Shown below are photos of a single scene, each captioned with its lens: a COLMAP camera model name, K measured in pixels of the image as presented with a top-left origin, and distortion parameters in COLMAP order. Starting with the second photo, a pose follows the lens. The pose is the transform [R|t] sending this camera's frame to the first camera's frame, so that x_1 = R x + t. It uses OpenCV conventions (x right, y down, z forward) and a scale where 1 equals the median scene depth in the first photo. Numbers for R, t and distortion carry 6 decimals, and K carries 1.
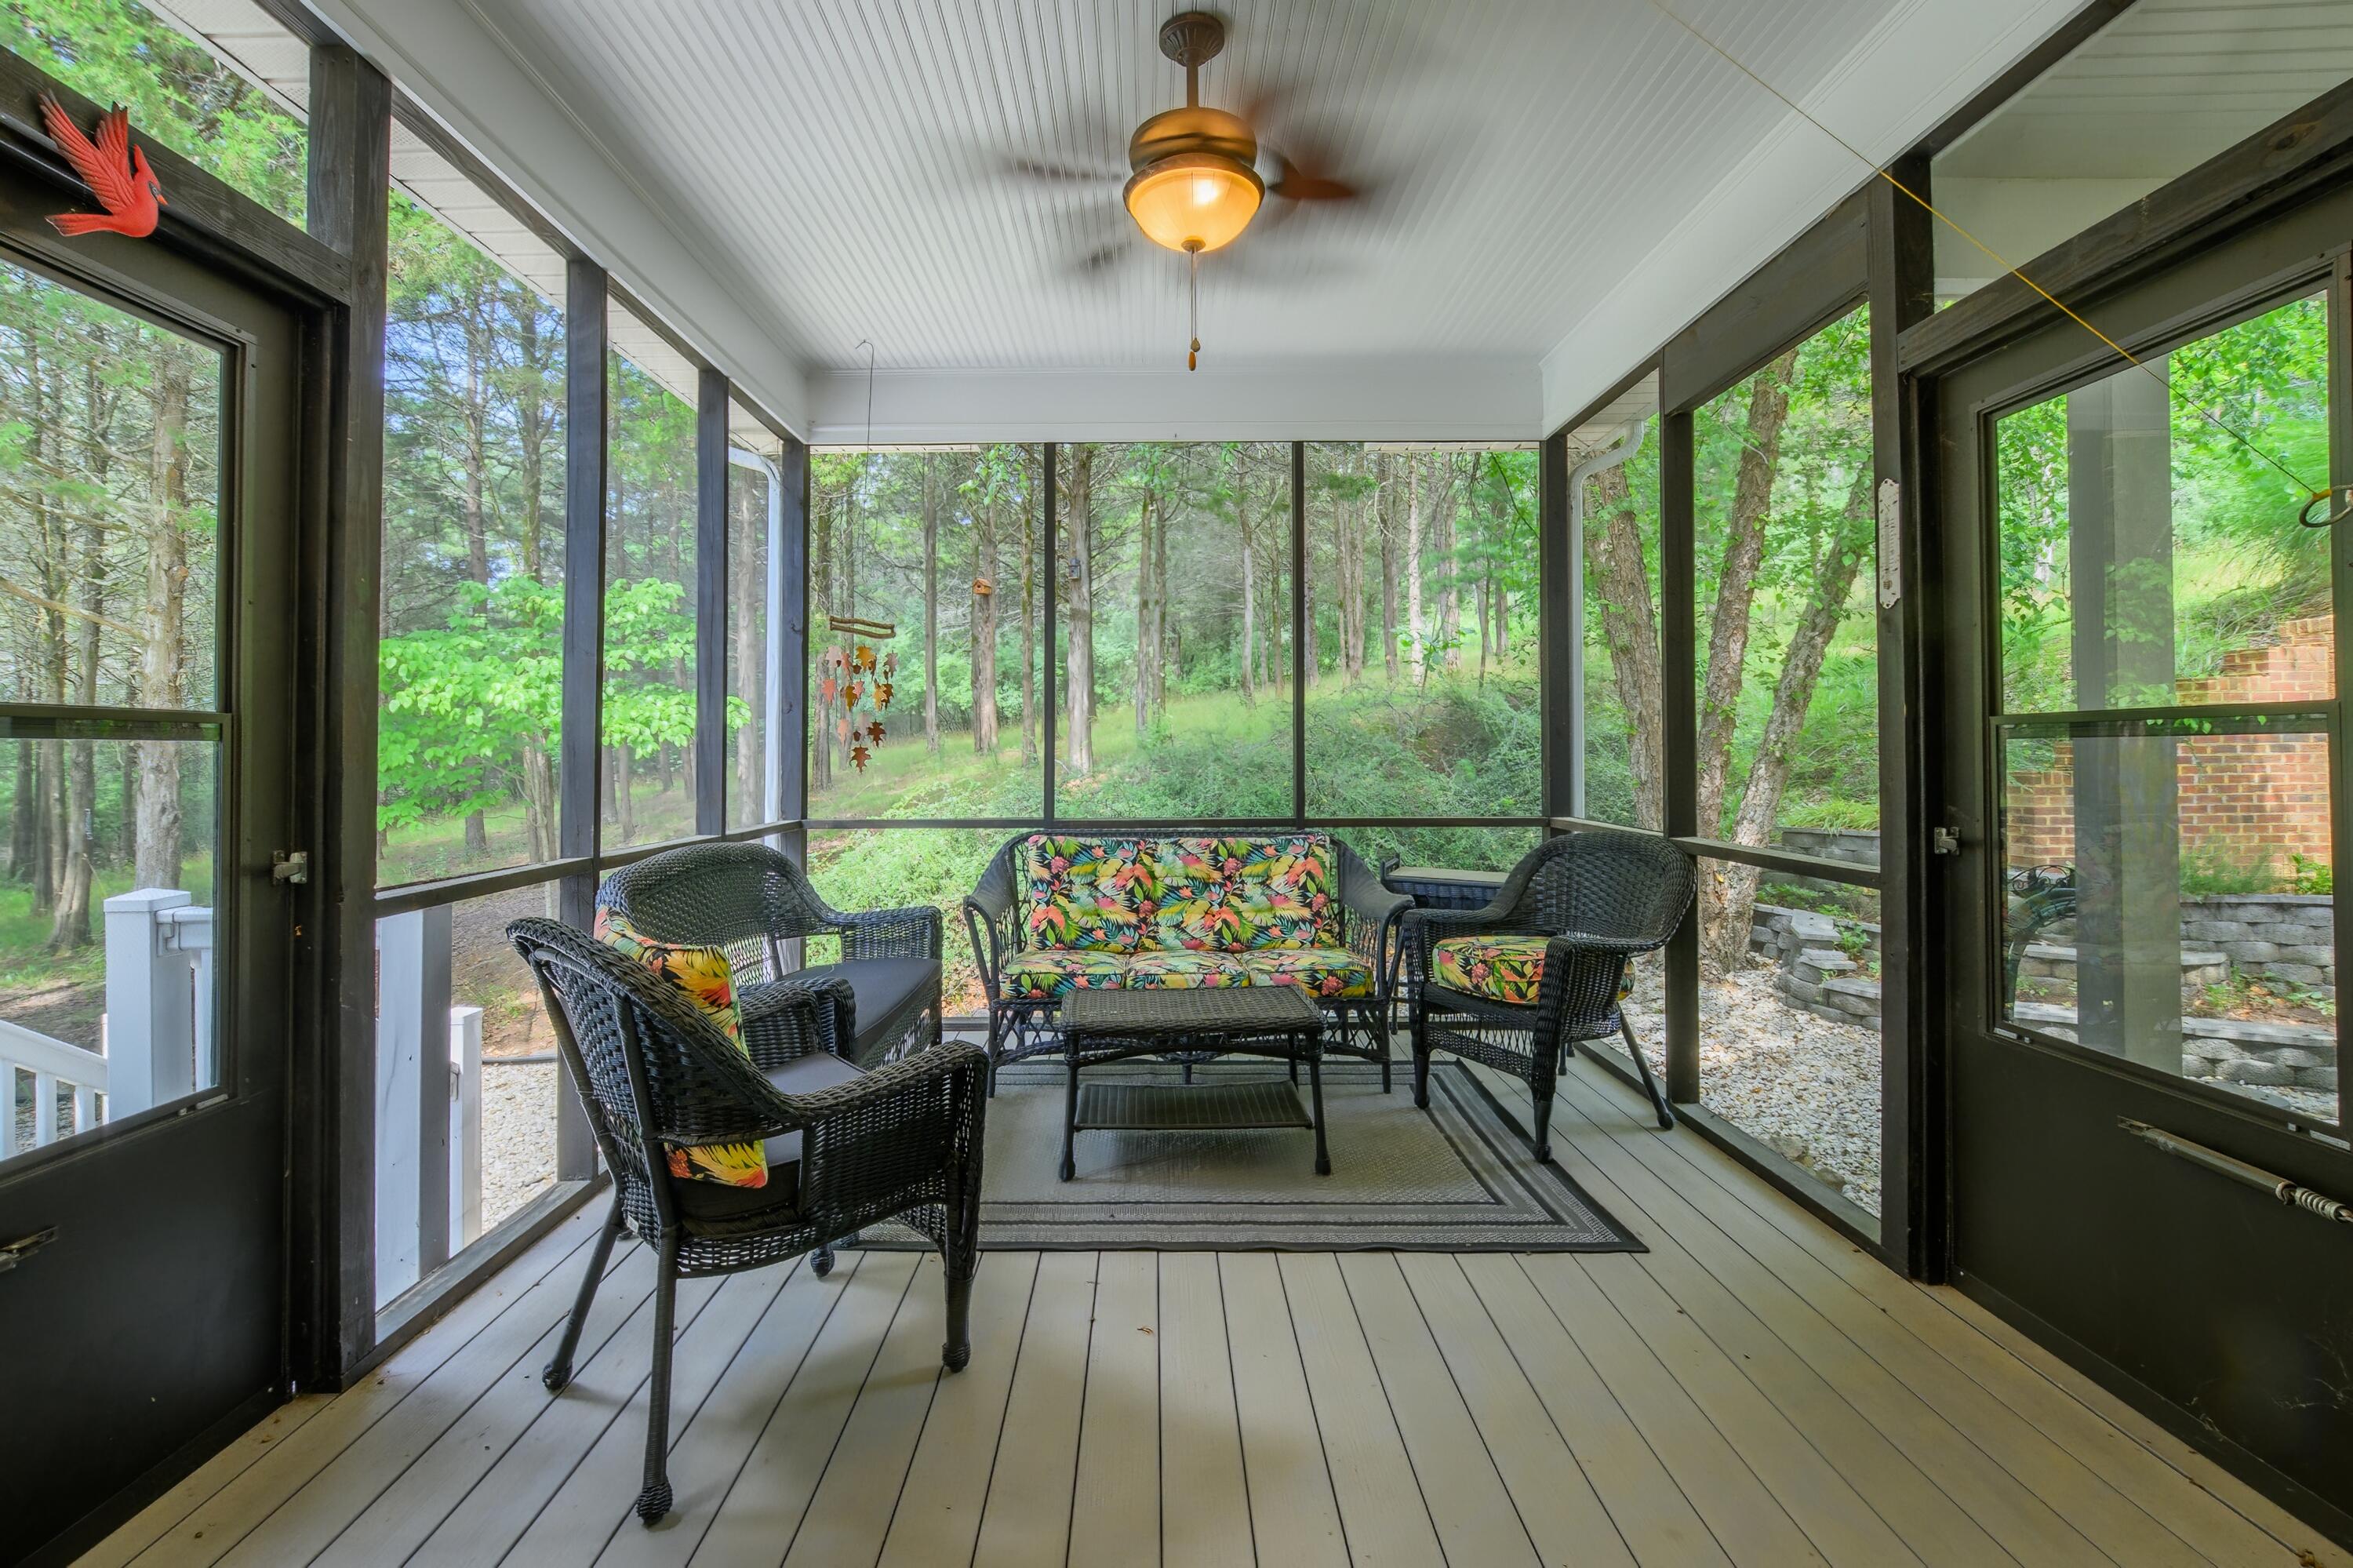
lens RADIAL K [[1041.5, 0, 1176.4], [0, 1041.5, 754.2], [0, 0, 1]] dist [-0.015667, 0.001084]
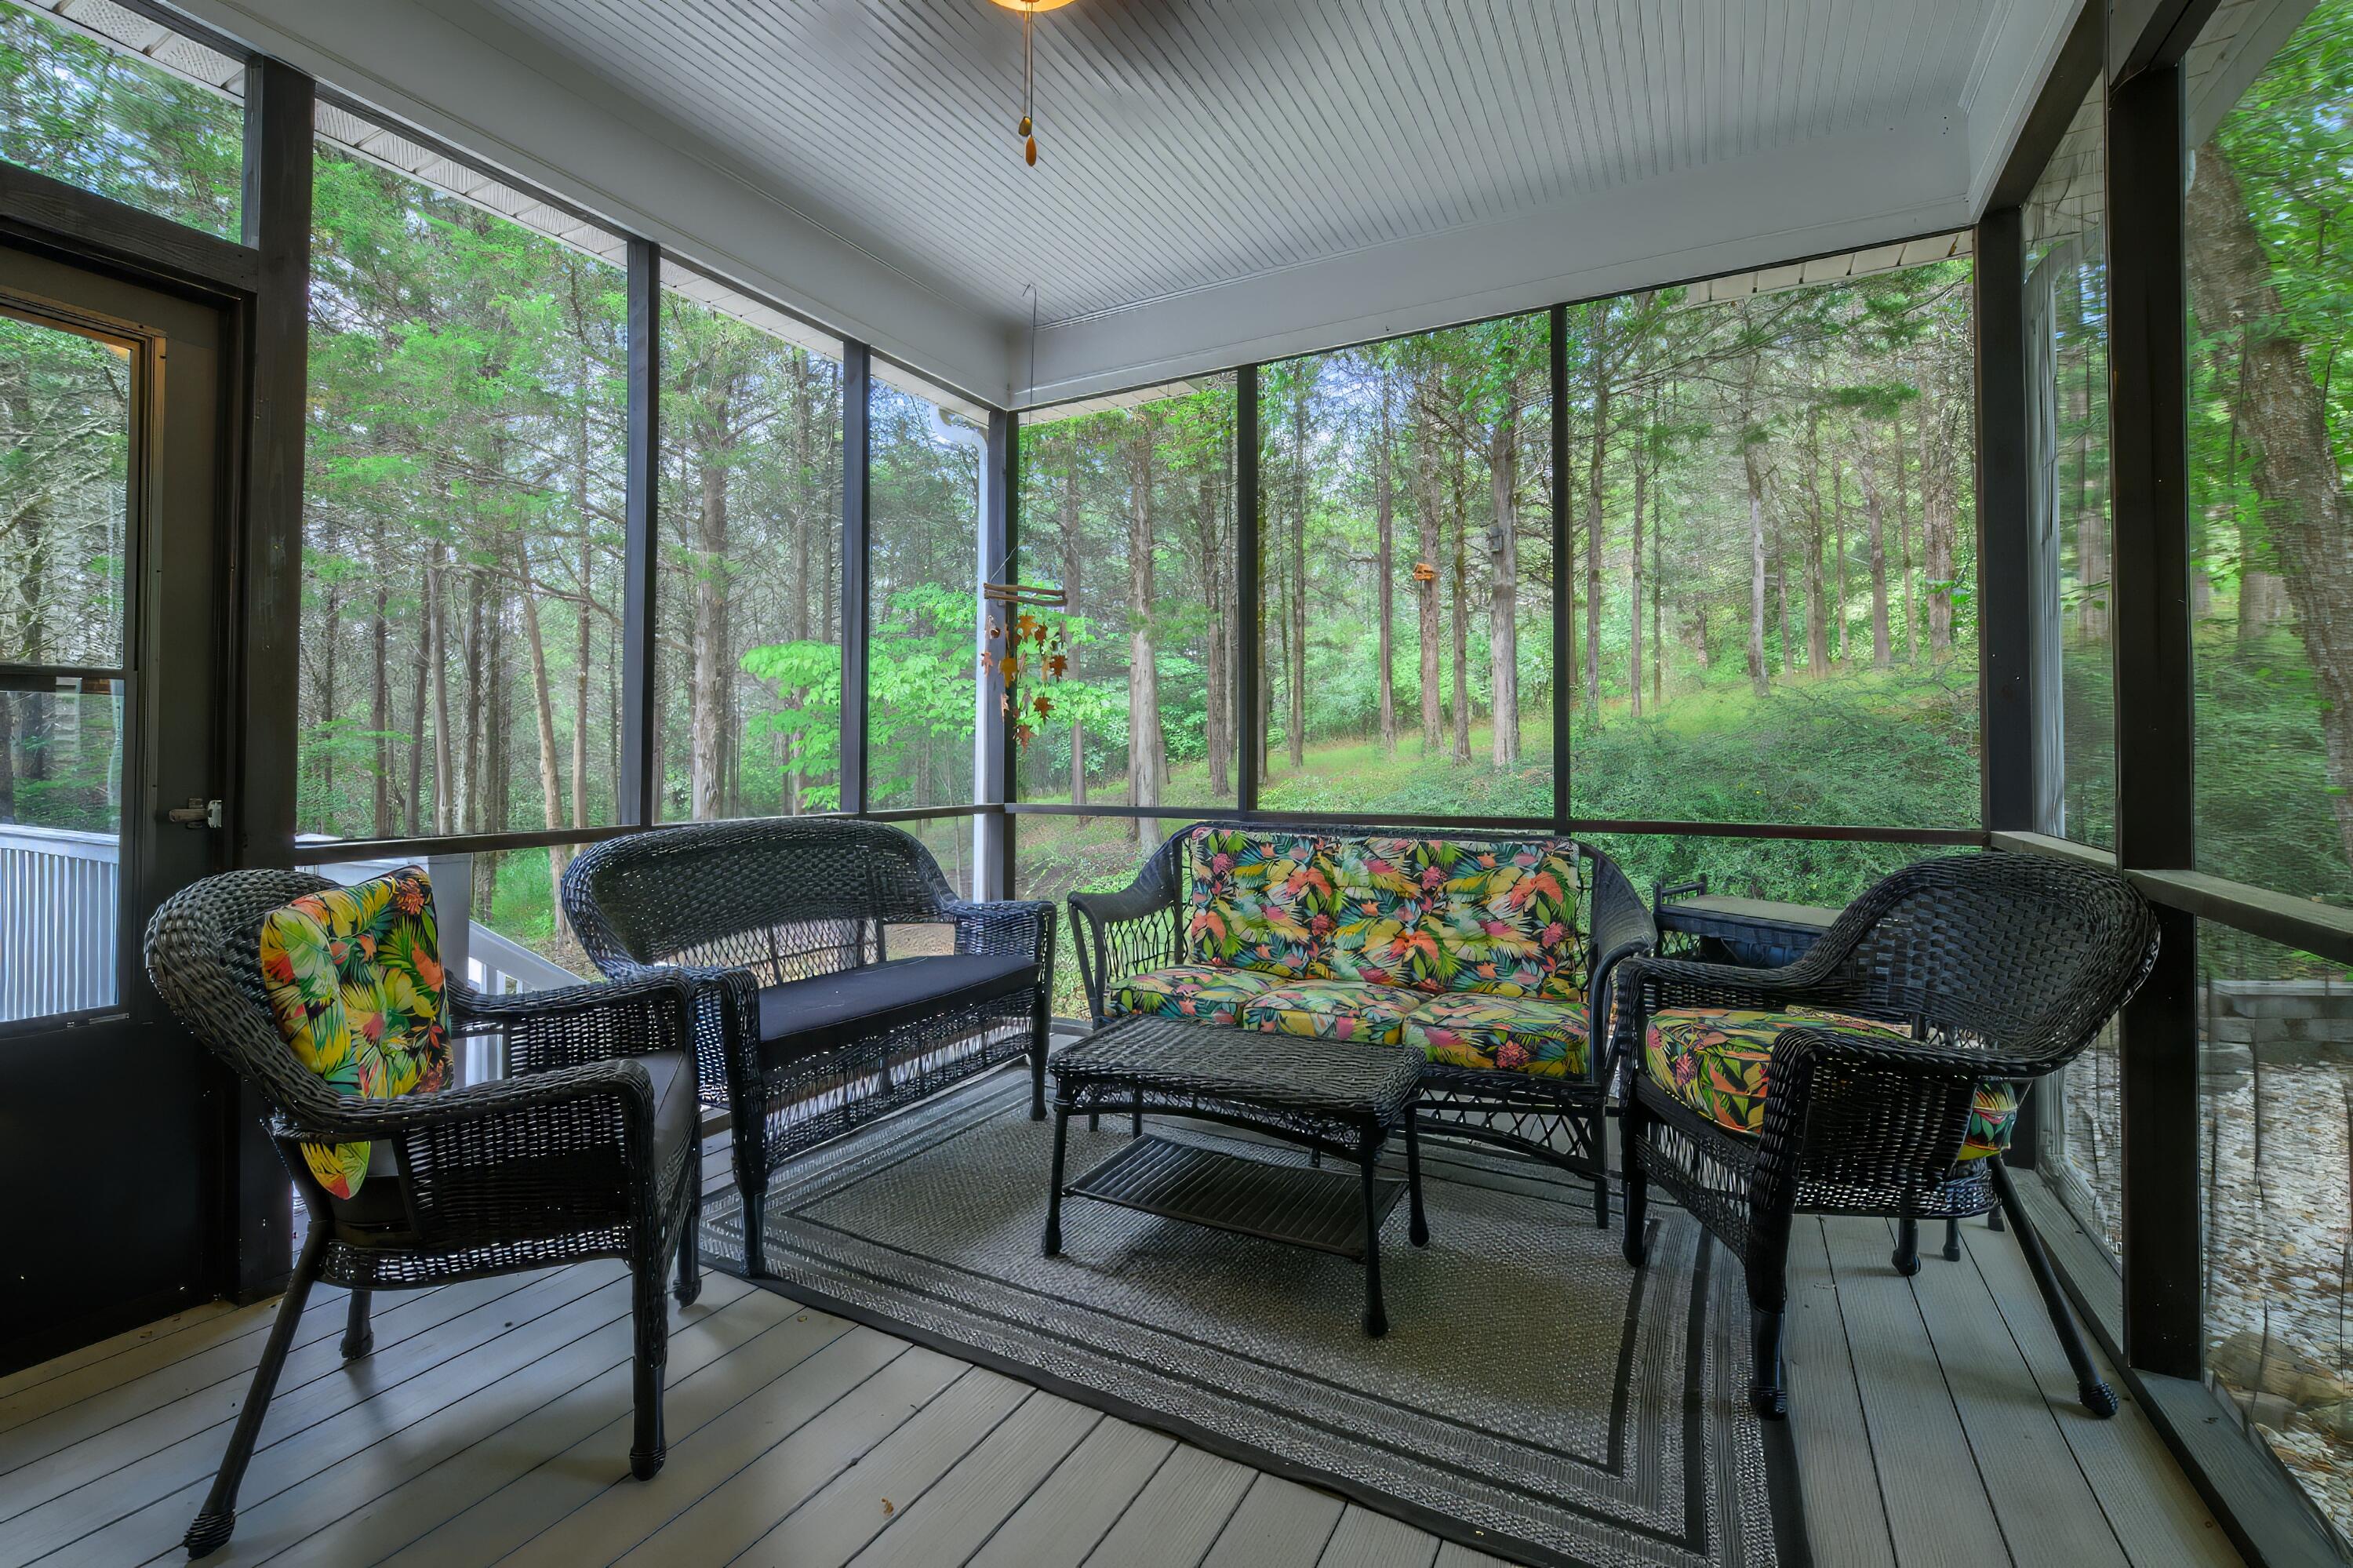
lens RADIAL K [[1041.5, 0, 1176.4], [0, 1041.5, 754.2], [0, 0, 1]] dist [-0.015667, 0.001084]
pose [[0.872025, 0.001631, -0.489458, 0.263909], [-0.003582, 0.999989, -0.003050, 0.021597], [0.489448, 0.004413, 0.872021, 0.255893]]
